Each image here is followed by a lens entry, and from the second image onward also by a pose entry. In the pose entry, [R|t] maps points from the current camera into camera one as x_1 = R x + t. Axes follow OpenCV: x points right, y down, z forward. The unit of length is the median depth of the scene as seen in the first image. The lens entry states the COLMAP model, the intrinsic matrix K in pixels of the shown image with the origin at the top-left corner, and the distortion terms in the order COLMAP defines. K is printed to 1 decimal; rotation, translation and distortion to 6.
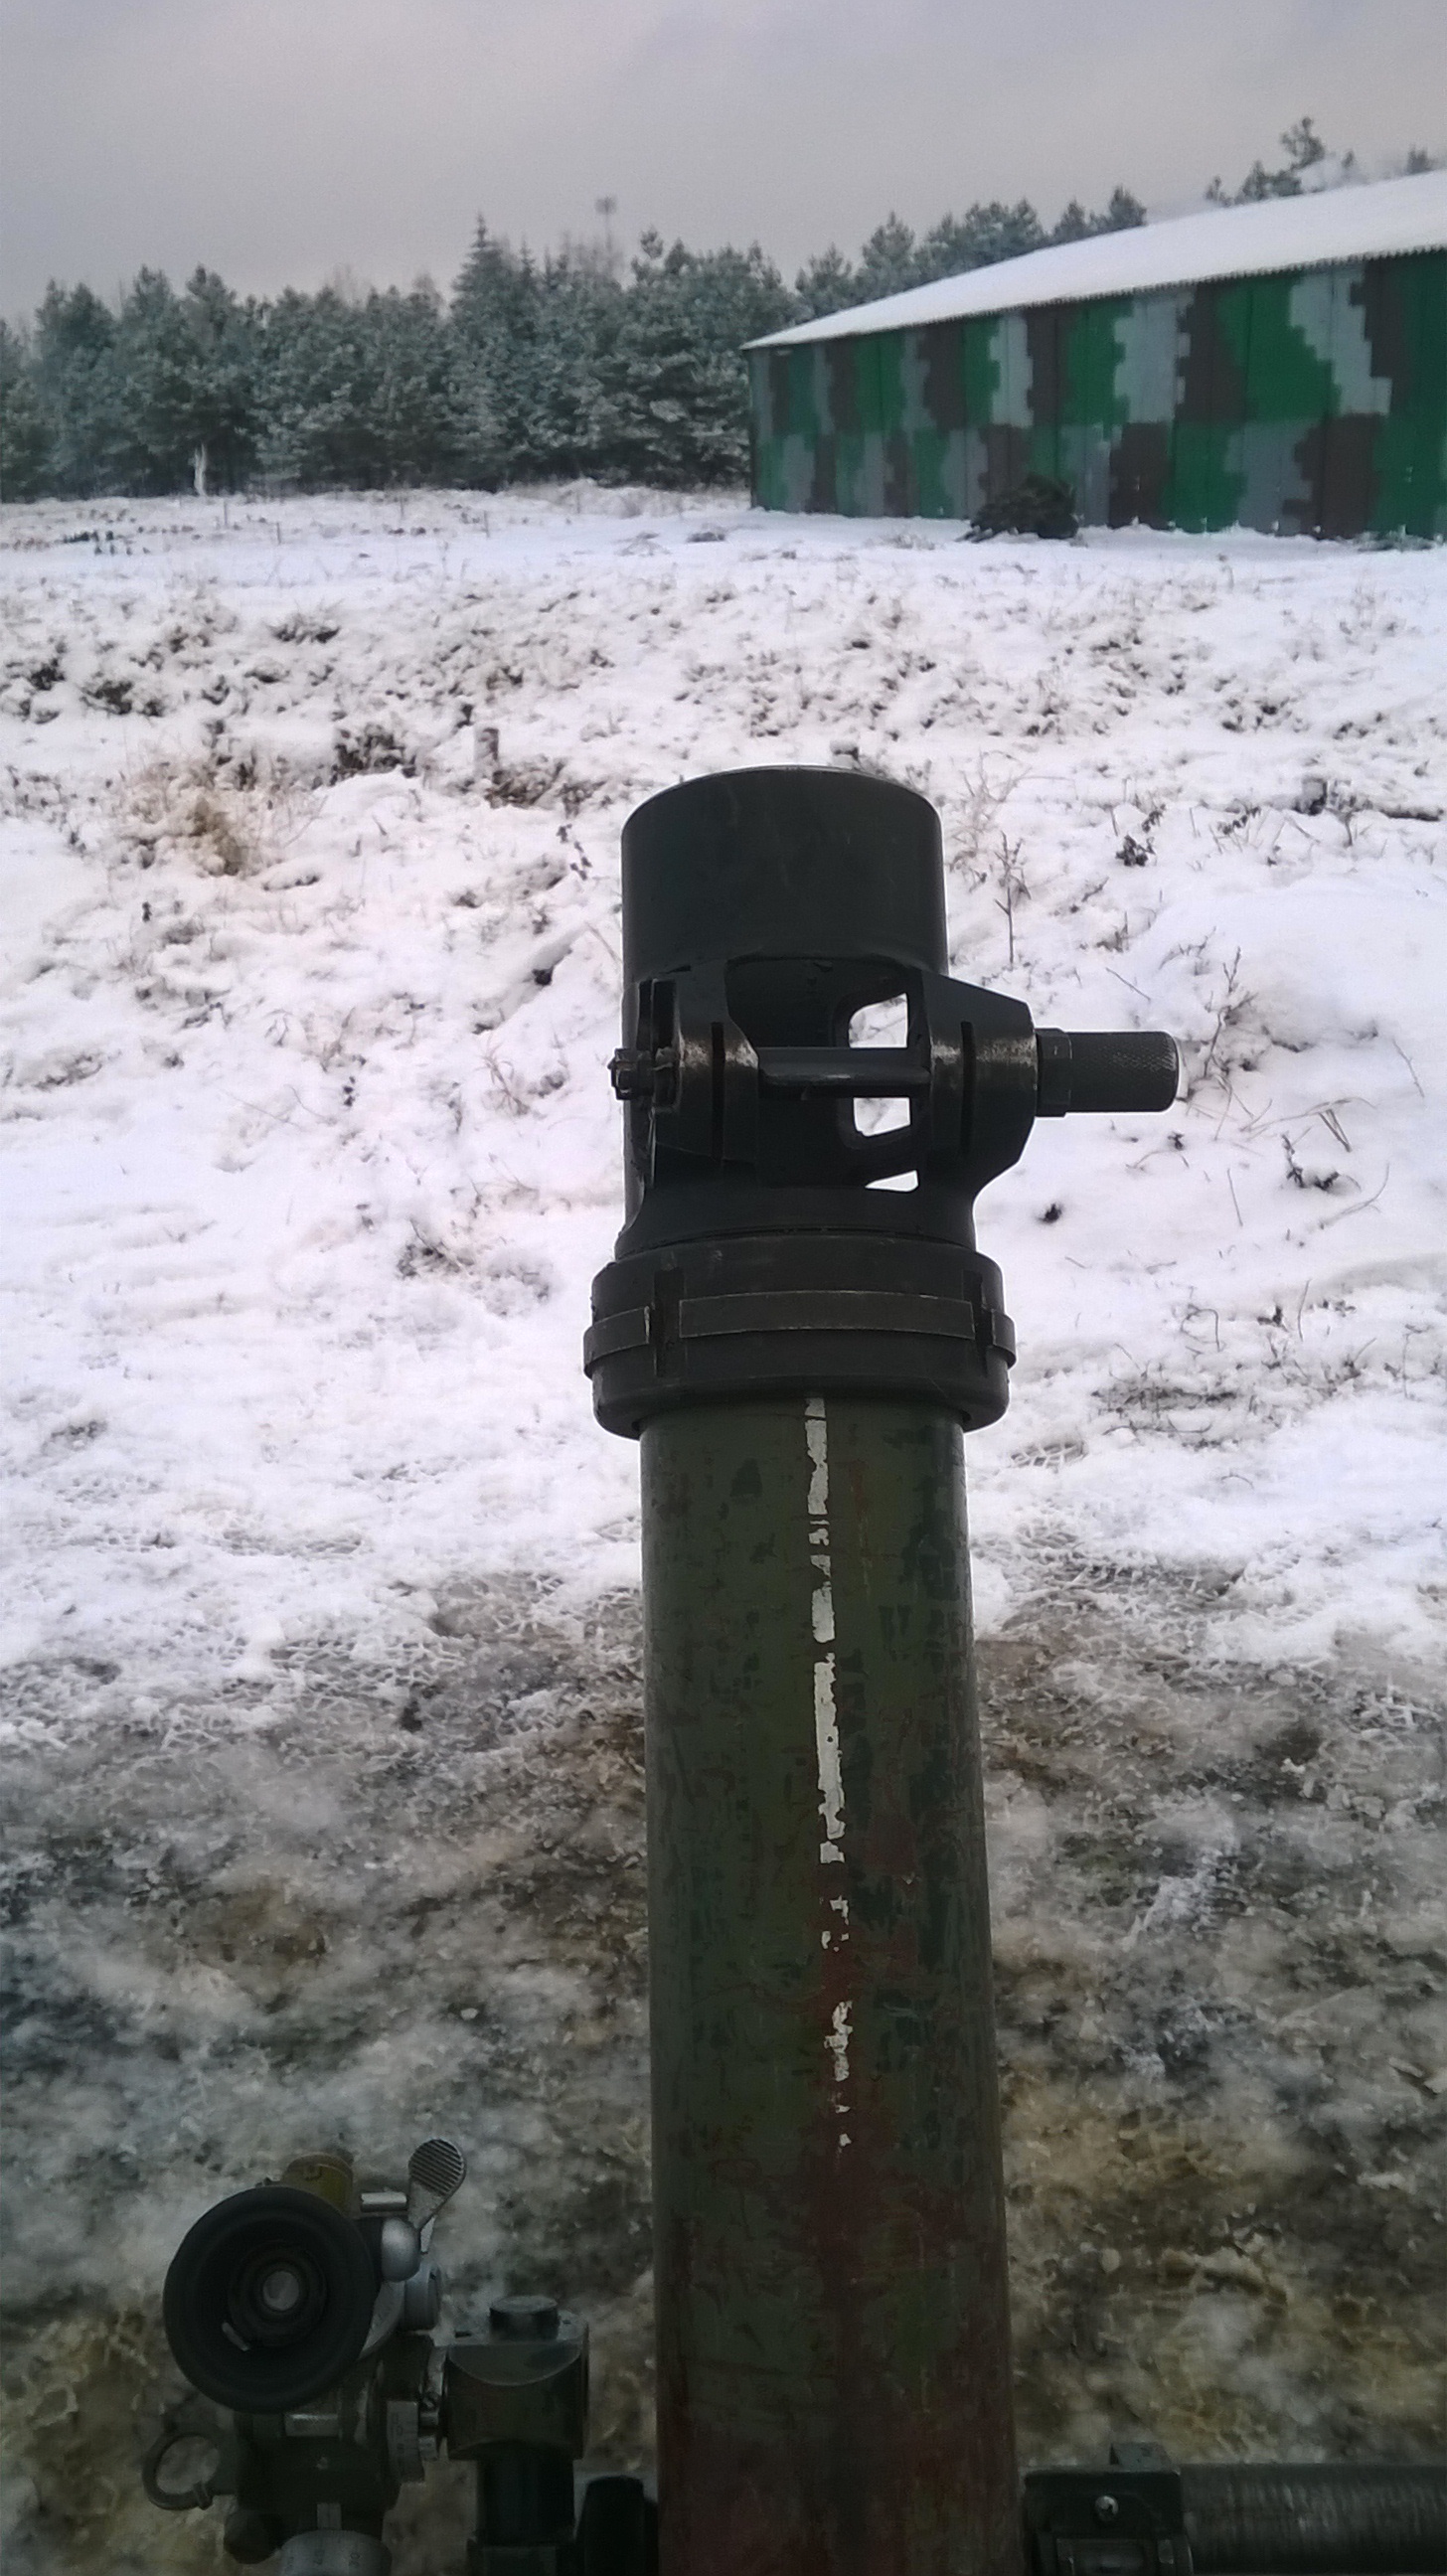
lens RADIAL K [[2141.0, 0, 722.3], [0, 2141.0, 1252.5], [0, 0, 1]] dist [0.062139, -0.154206]
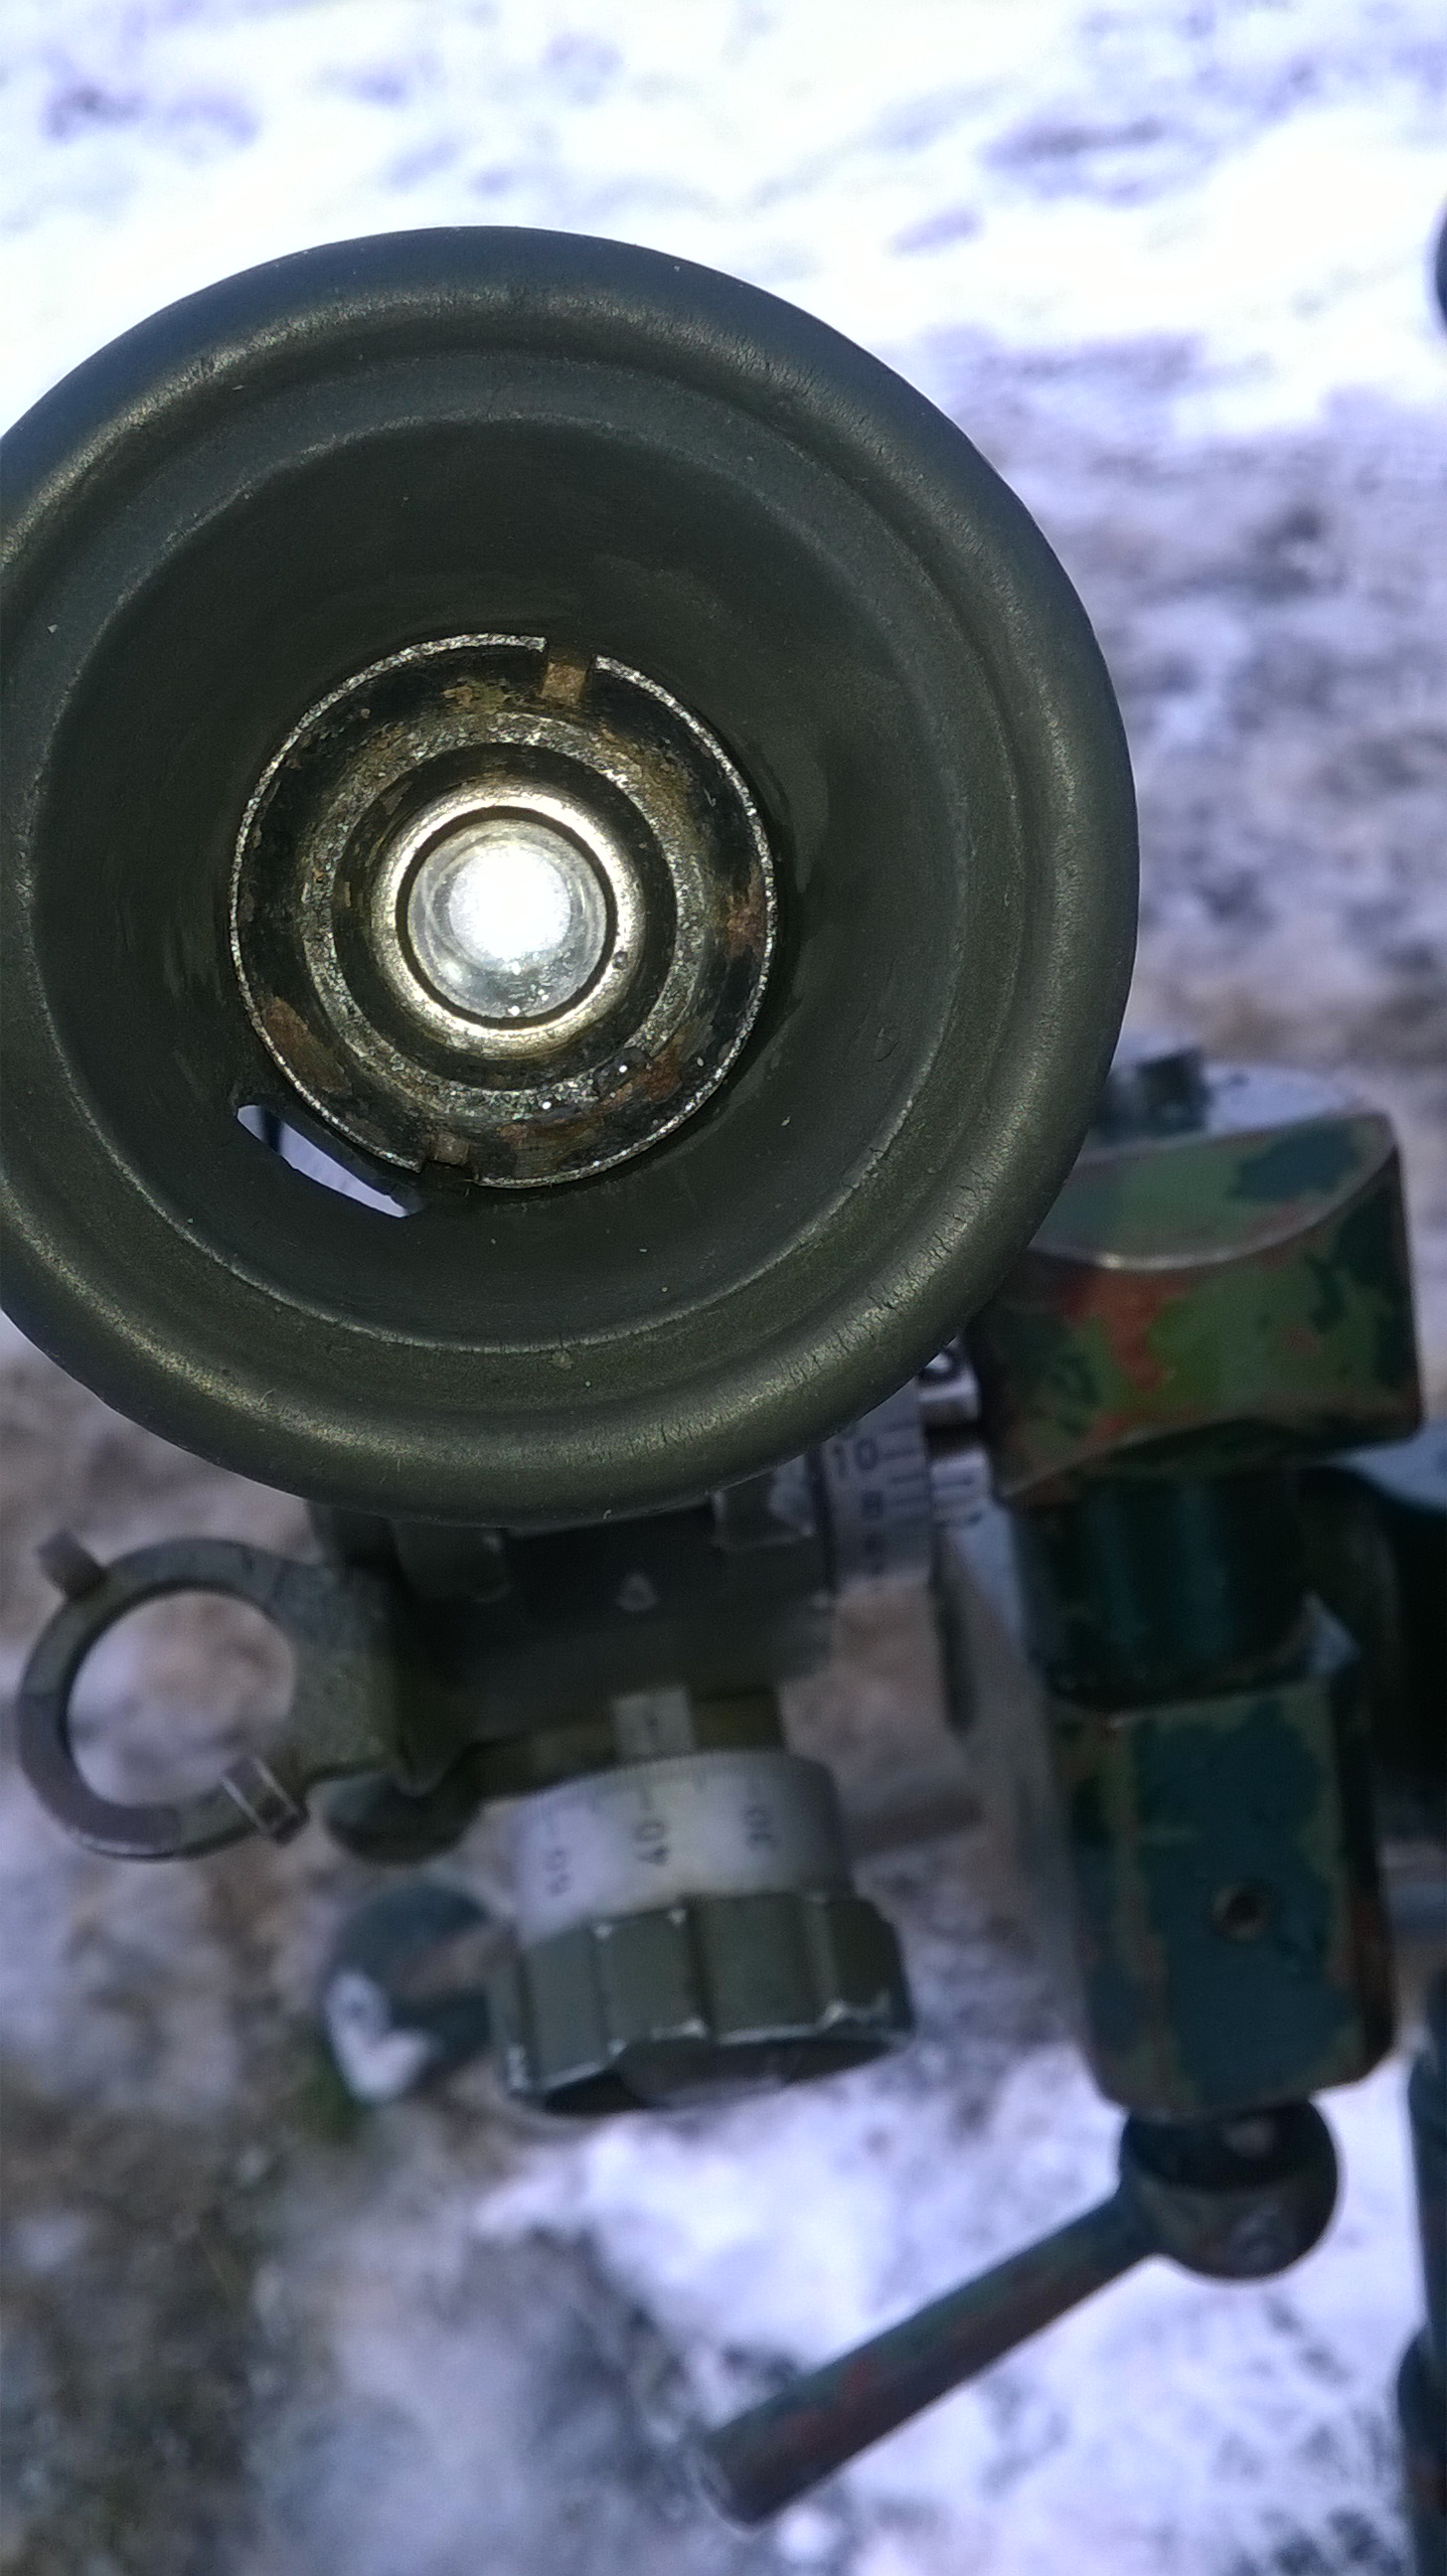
lens RADIAL K [[2141.0, 0, 722.3], [0, 2141.0, 1252.5], [0, 0, 1]] dist [0.062139, -0.154206]
pose [[0.985273, -0.160939, 0.057751, -0.033774], [0.121204, 0.895604, 0.428021, 0.093193], [-0.120608, -0.414718, 0.901922, 0.174650]]
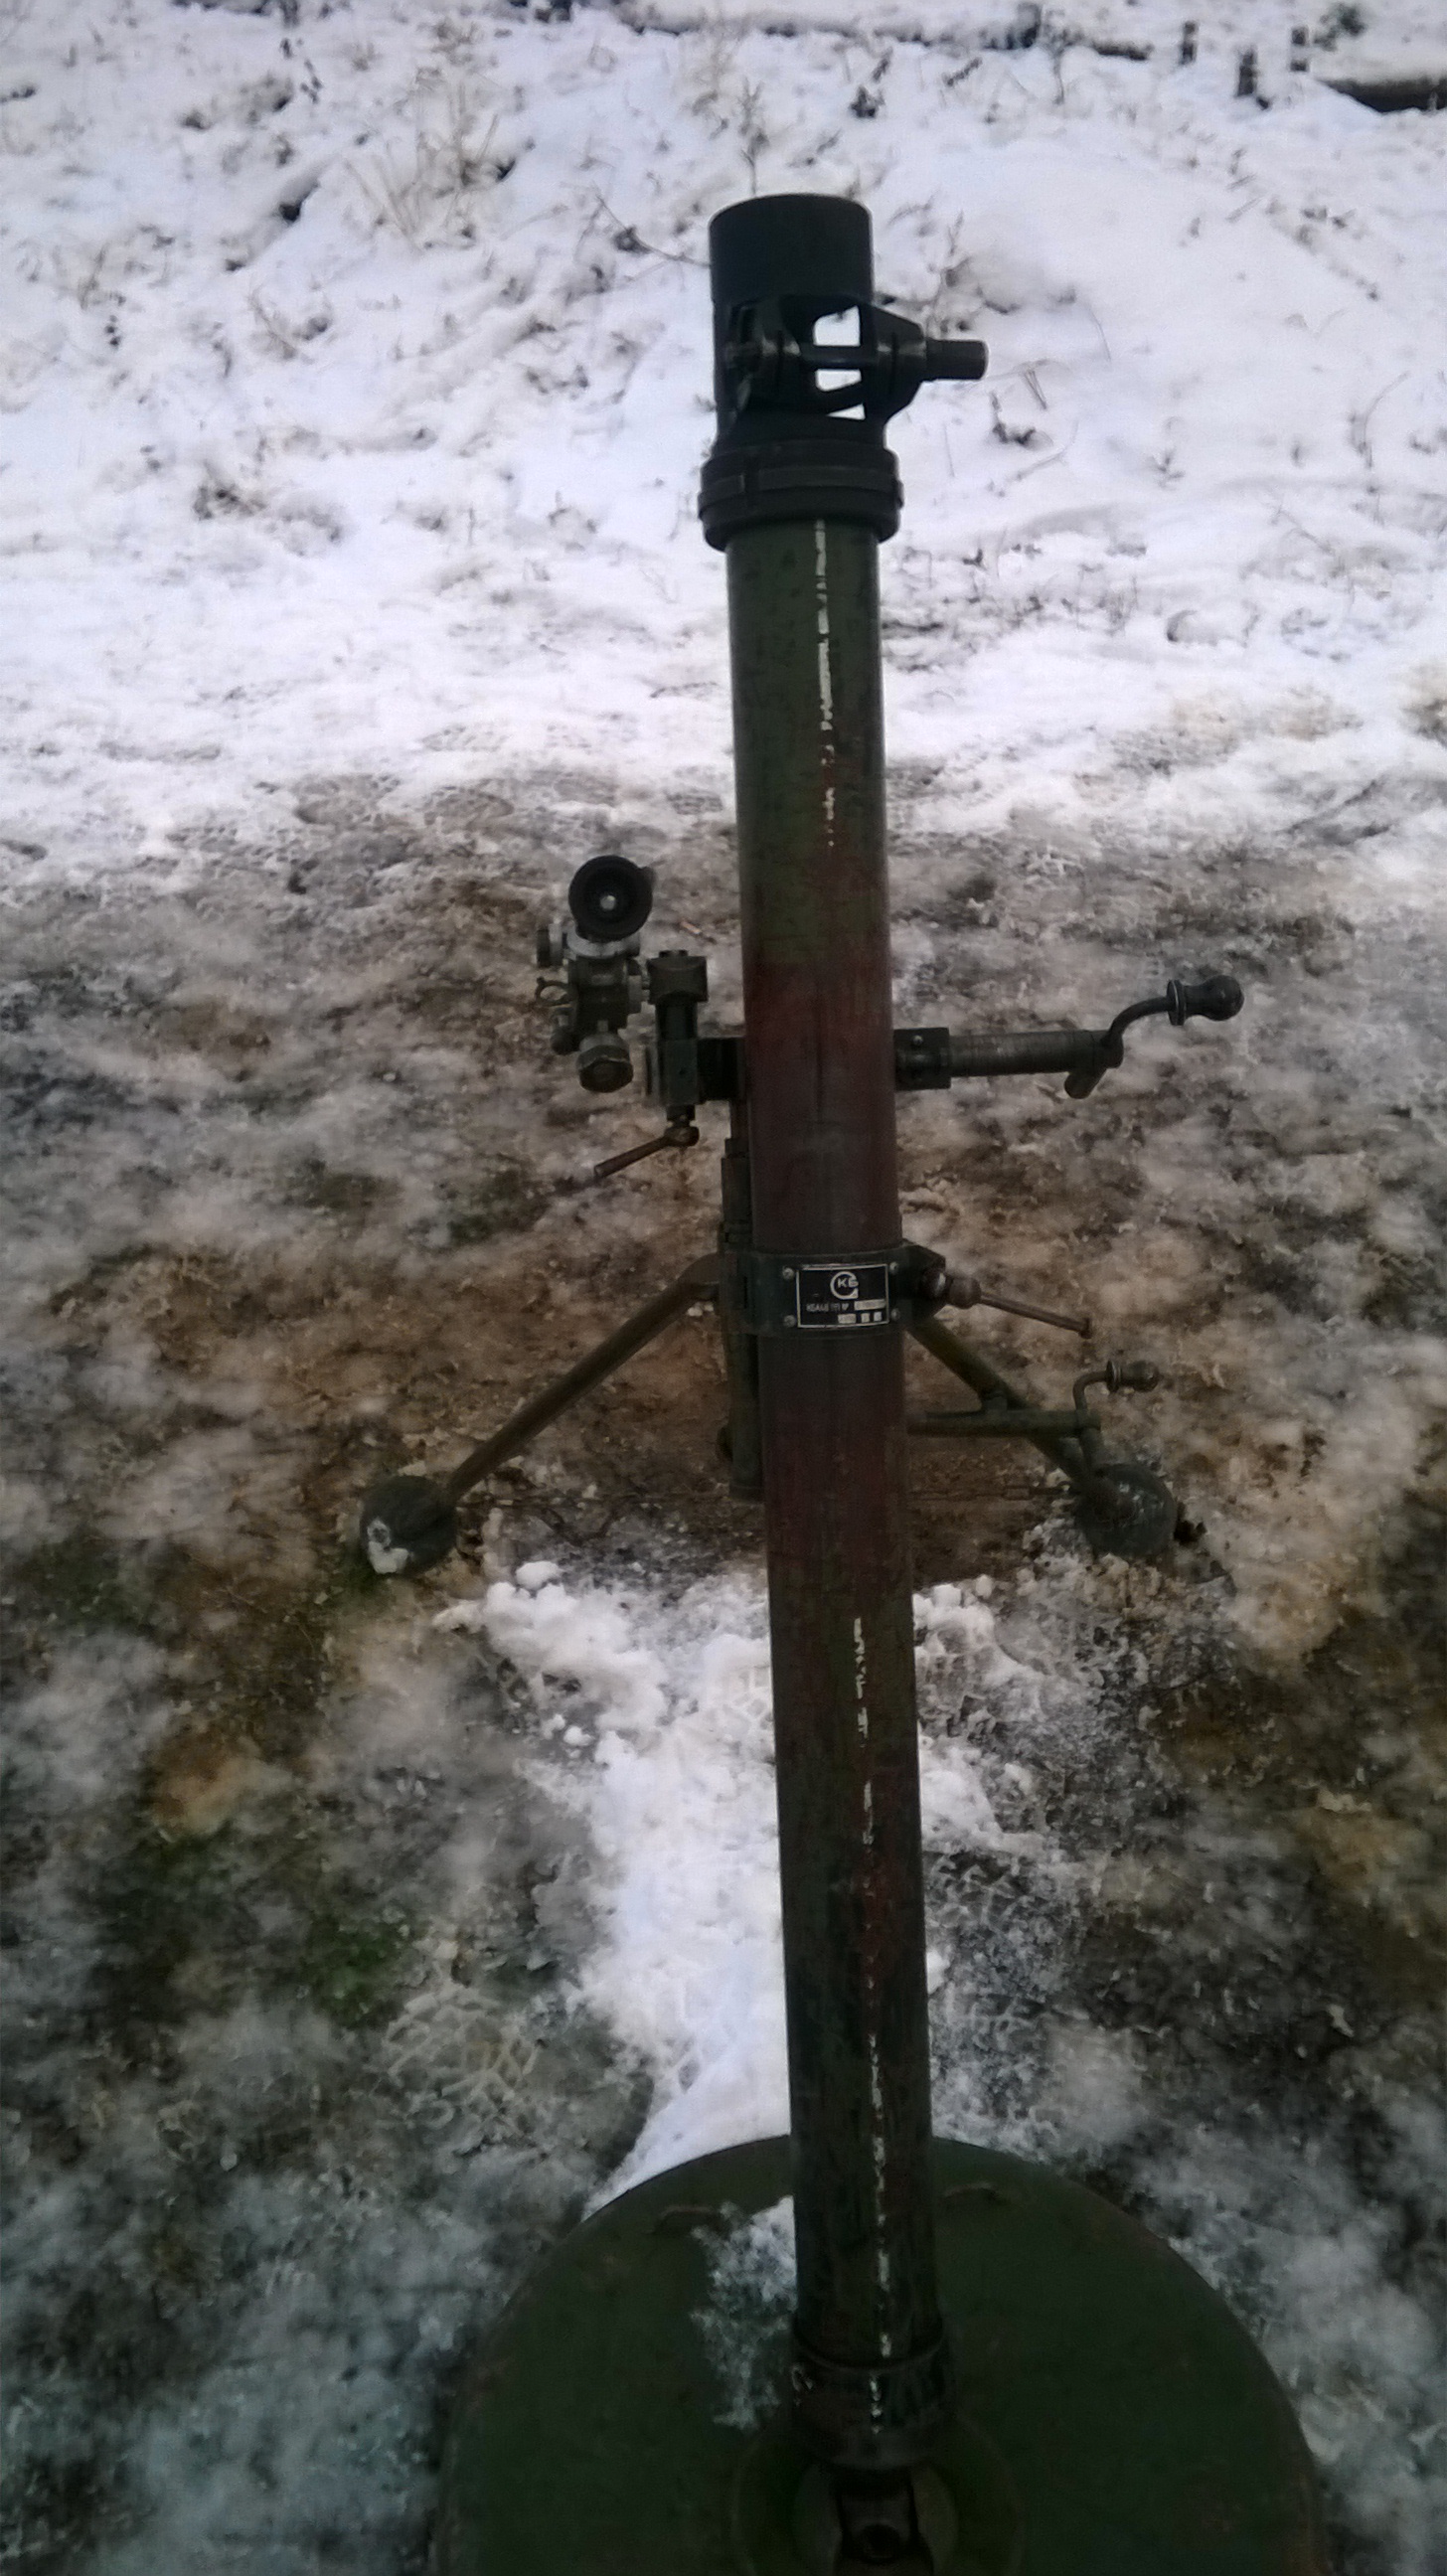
lens RADIAL K [[2130.6, 0, 705.4], [0, 2130.6, 1285.4], [0, 0, 1]] dist [0.100897, -0.212742]
pose [[0.989953, -0.038369, 0.136089, -0.087720], [-0.009426, 0.942429, 0.334274, 0.015101], [-0.141079, -0.332199, 0.932599, -0.285779]]
